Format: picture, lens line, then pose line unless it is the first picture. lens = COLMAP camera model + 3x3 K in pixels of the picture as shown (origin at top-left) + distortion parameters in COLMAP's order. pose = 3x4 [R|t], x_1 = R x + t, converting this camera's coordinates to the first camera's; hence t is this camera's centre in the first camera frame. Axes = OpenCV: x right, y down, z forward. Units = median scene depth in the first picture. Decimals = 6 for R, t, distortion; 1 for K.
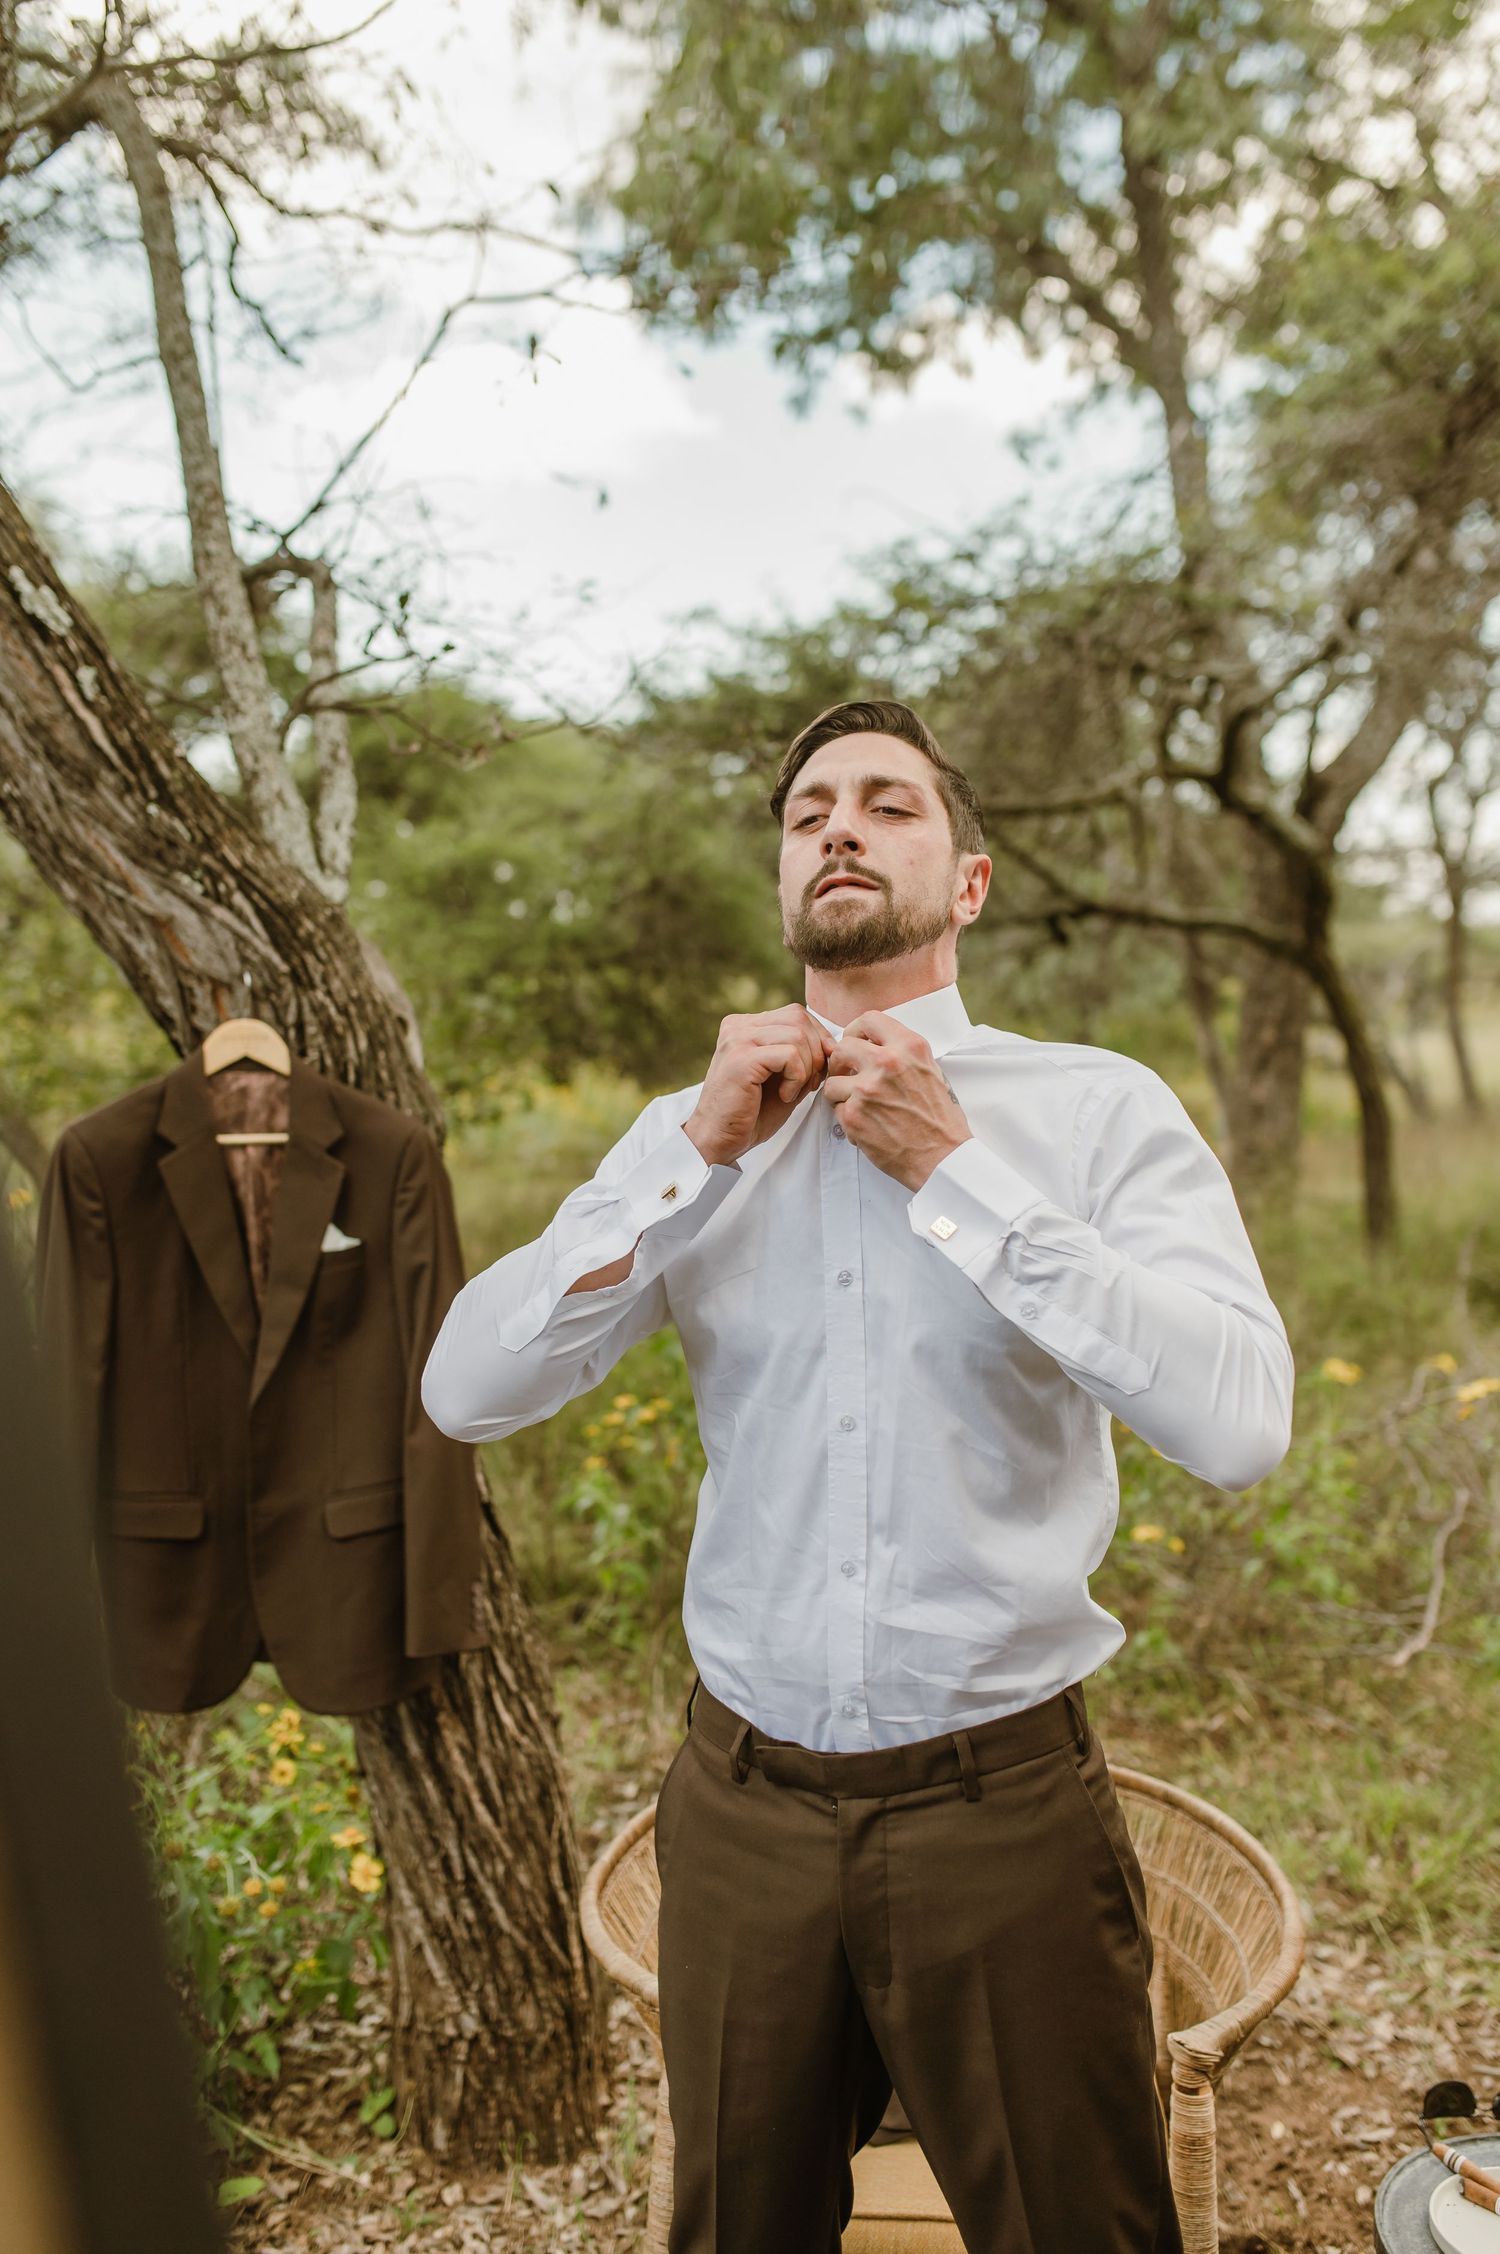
lens RADIAL K [[2135.5, 0, 740.5], [0, 2135.5, 1117.0], [0, 0, 1]] dist [-0.002549, 0.101646]
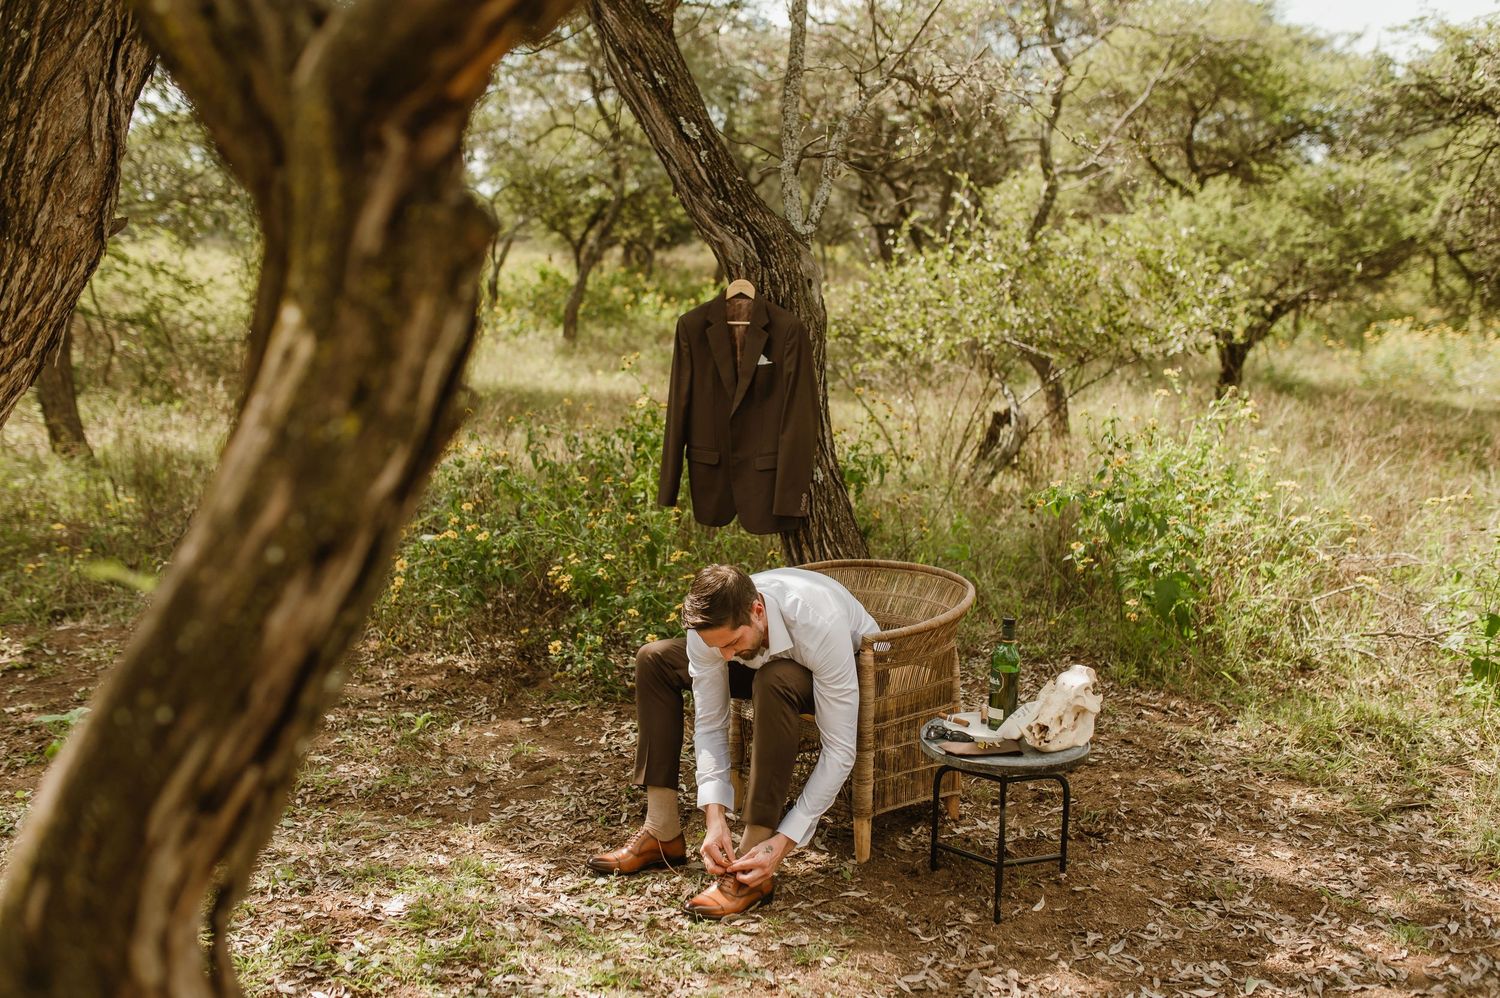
lens RADIAL K [[1421.2, 0, 749.7], [0, 1421.2, 481.4], [0, 0, 1]] dist [-0.002549, 0.101646]
pose [[0.790599, 0.096812, -0.604632, 0.860031], [-0.043004, 0.993763, 0.102887, 0.023081], [0.610822, -0.055340, 0.789832, -0.425184]]
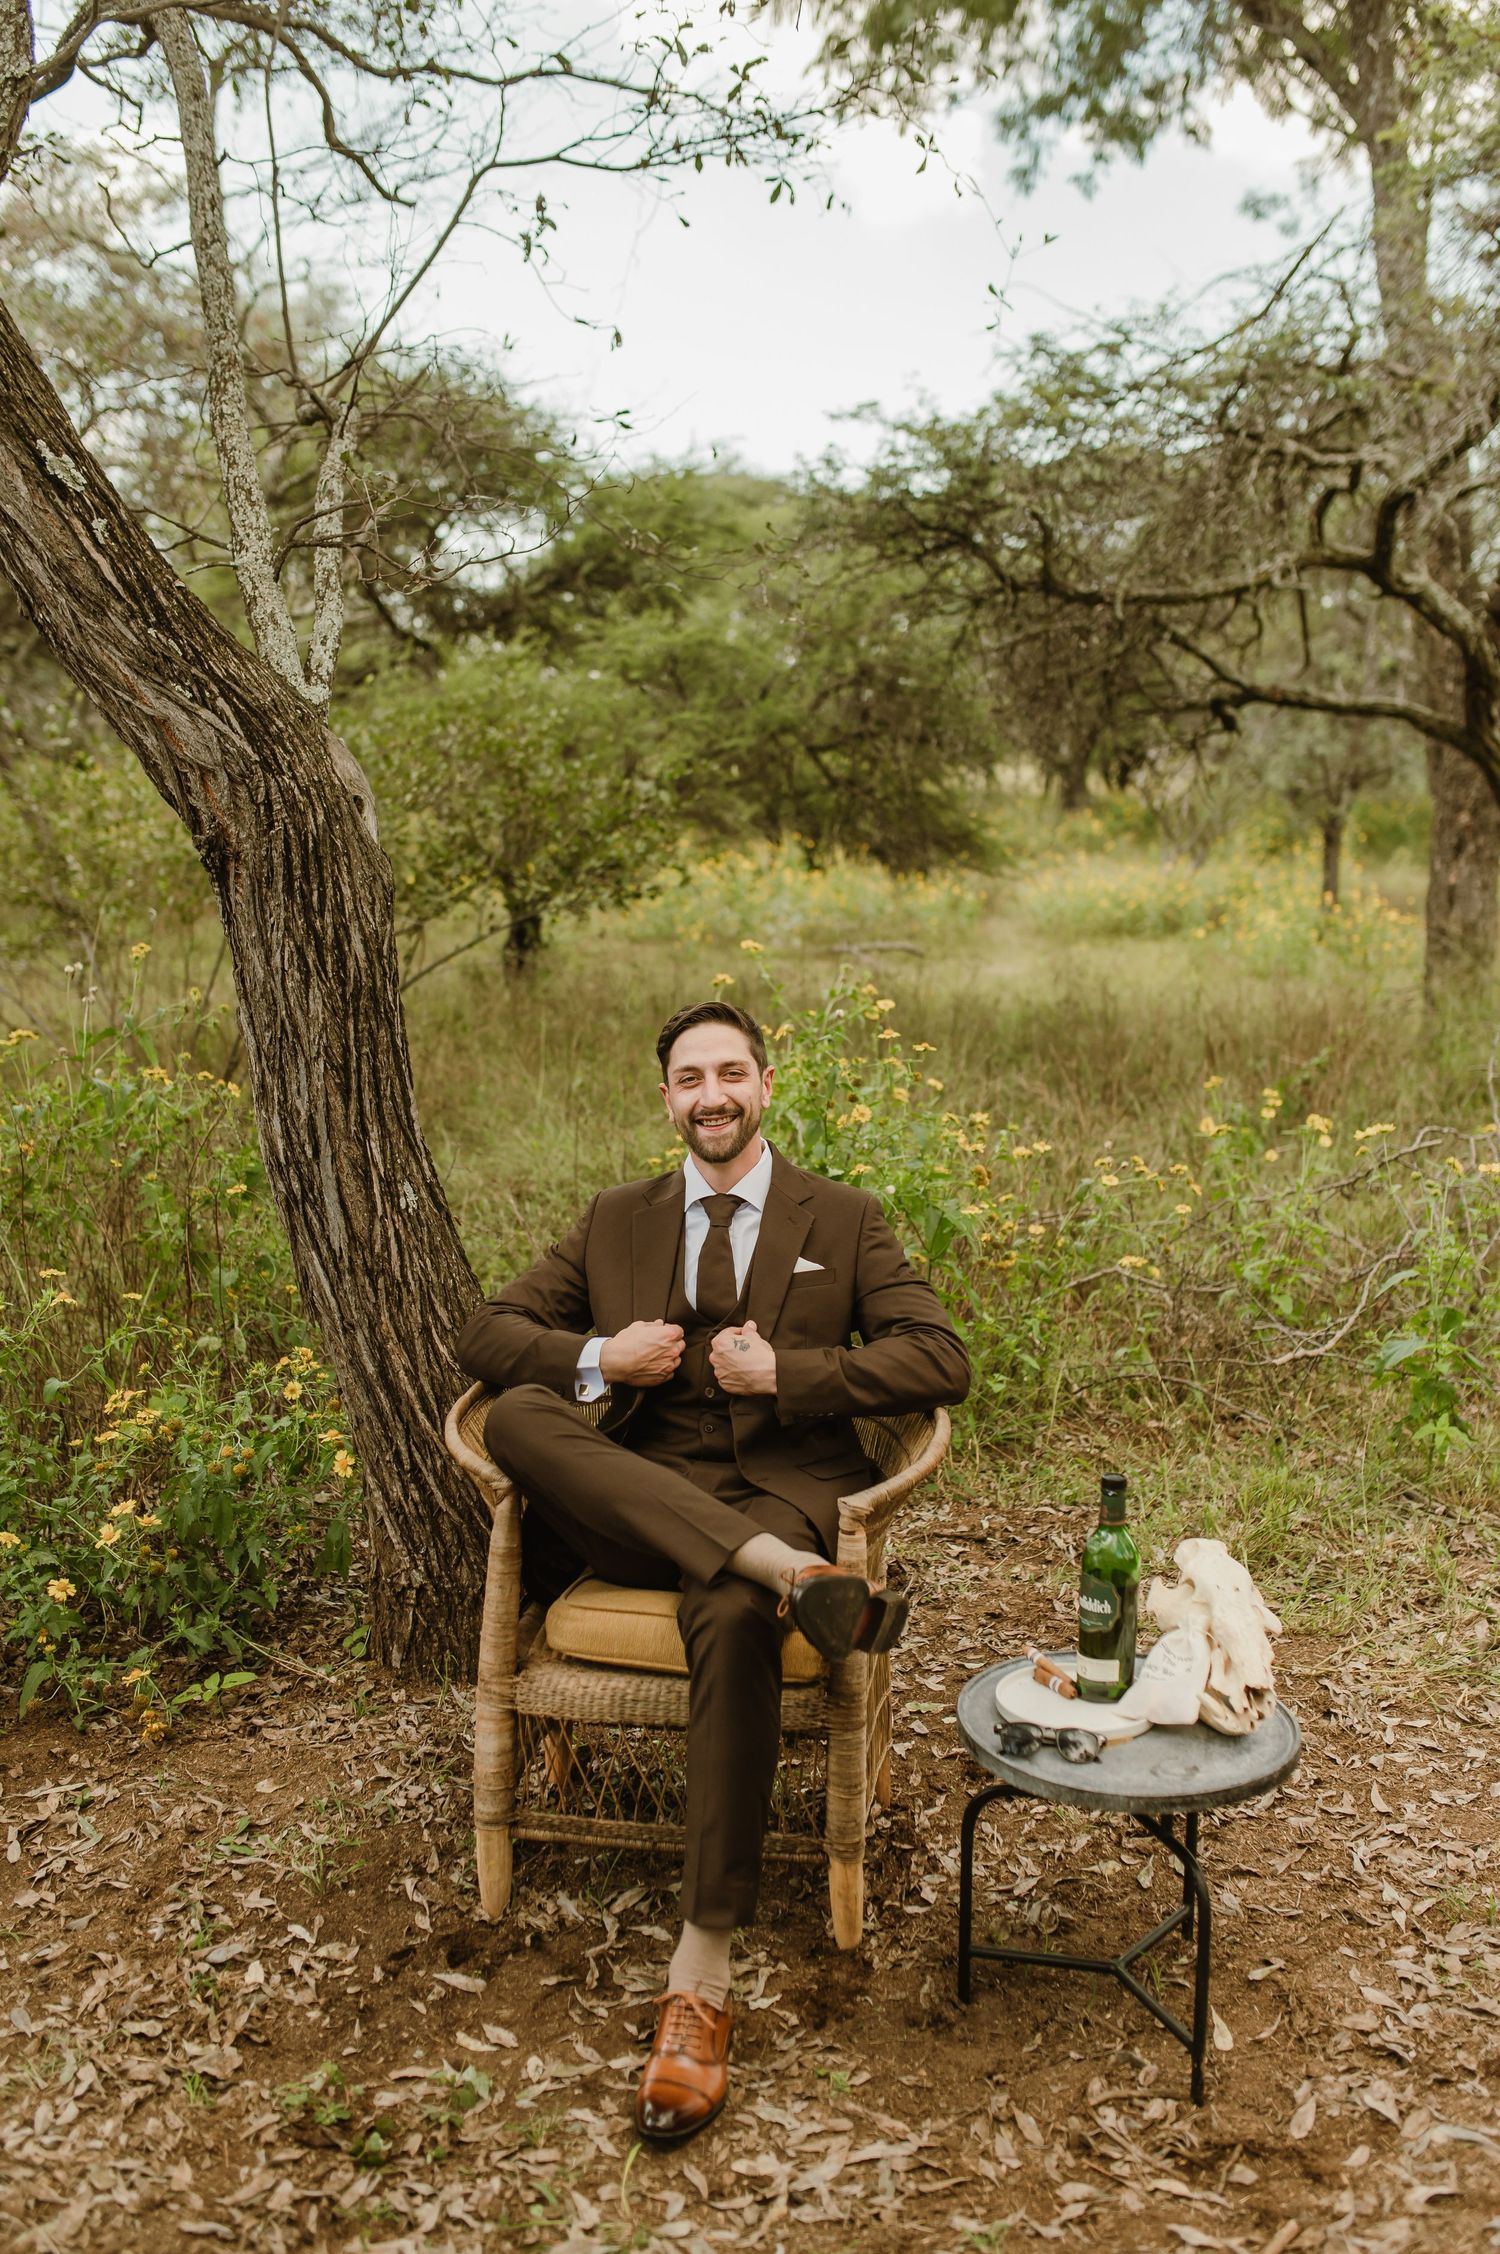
lens RADIAL K [[2120.3, 0, 751.7], [0, 2120.3, 1120.9], [0, 0, 1]] dist [-0.002779, 0.095344]
pose [[0.990980, 0.021581, -0.132262, 0.242560], [-0.007893, 0.994634, 0.103156, 0.012201], [0.133778, -0.101182, 0.985832, -0.219661]]
